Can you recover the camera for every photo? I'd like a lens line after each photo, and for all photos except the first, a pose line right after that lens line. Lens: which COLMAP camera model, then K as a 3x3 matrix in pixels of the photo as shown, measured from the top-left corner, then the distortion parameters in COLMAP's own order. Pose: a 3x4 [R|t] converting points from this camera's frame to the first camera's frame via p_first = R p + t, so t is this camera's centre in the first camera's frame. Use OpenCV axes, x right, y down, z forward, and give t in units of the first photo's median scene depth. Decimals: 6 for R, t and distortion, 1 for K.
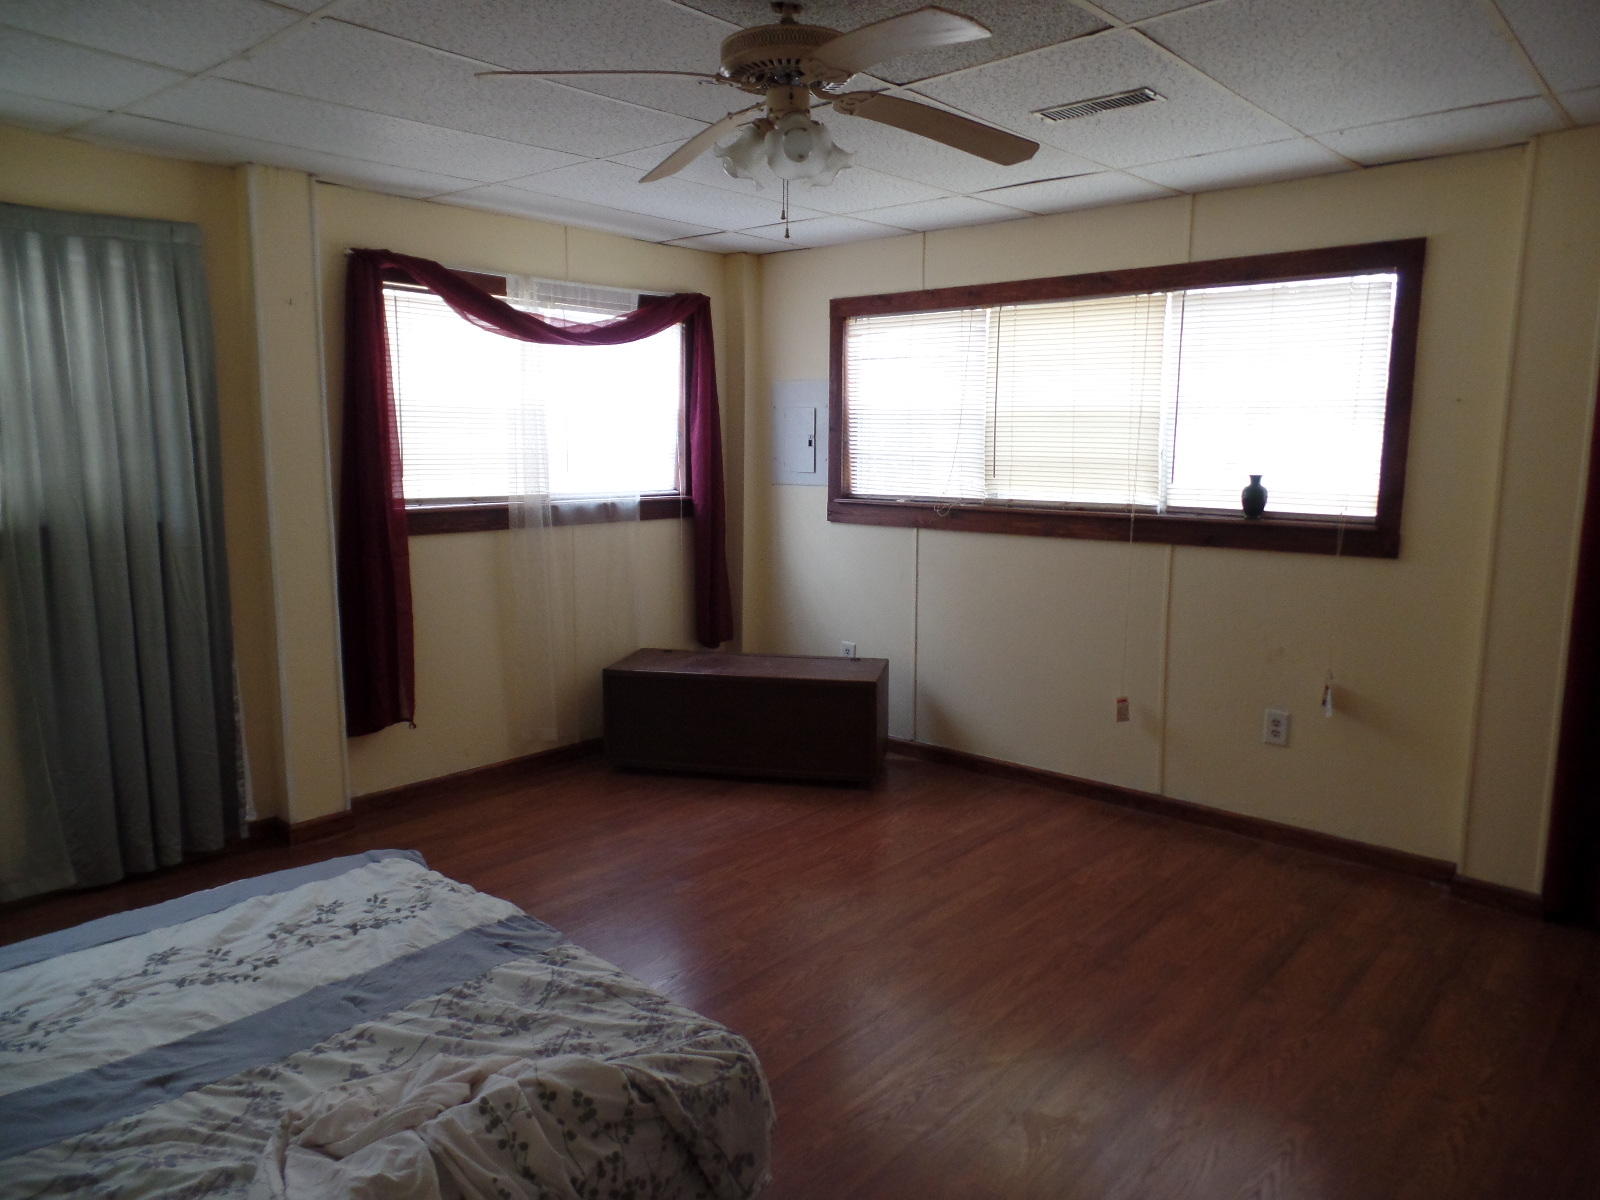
lens RADIAL K [[1093.5, 0, 800.0], [0, 1093.5, 600.0], [0, 0, 1]] dist [-0.008580, 0.006260]
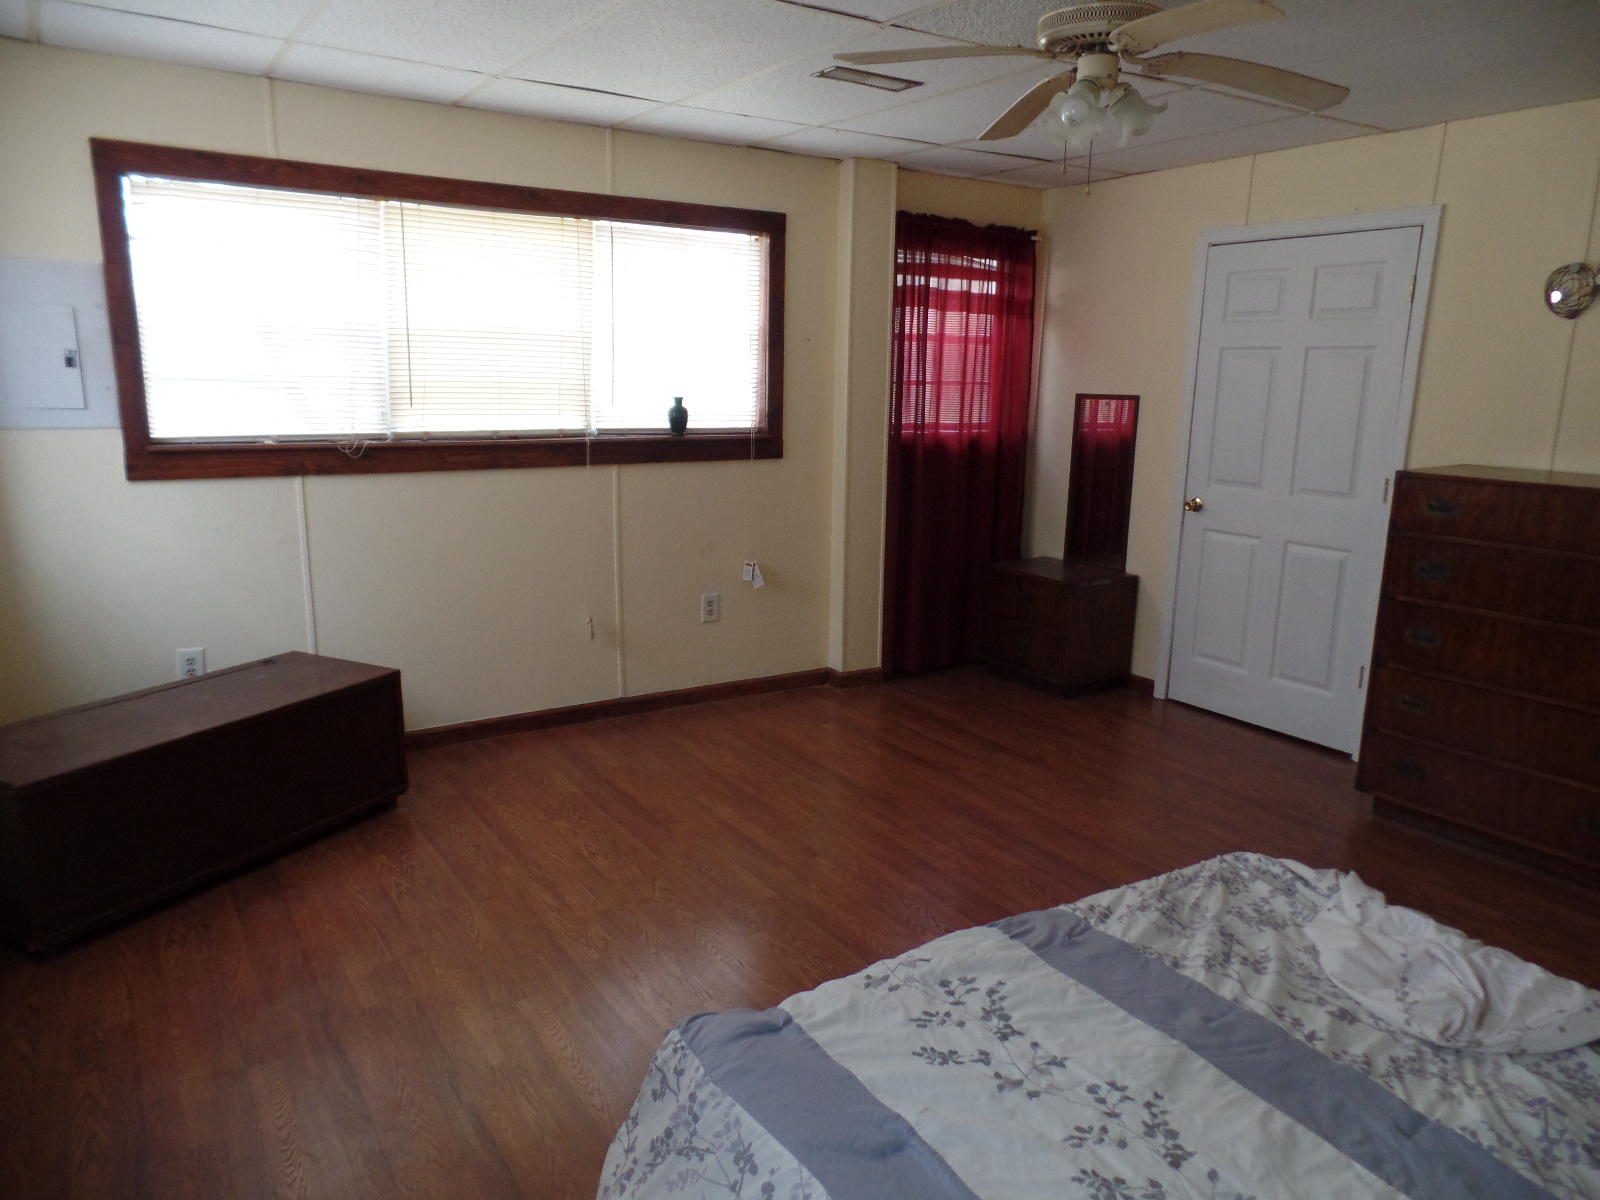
lens RADIAL K [[1109.4, 0, 800.0], [0, 1109.4, 600.0], [0, 0, 1]] dist [0.001848, 0.000857]
pose [[0.263430, -0.198361, 0.944064, -0.691860], [0.120036, 0.977765, 0.171948, -0.090318], [-0.957181, 0.068026, 0.281383, 0.556962]]
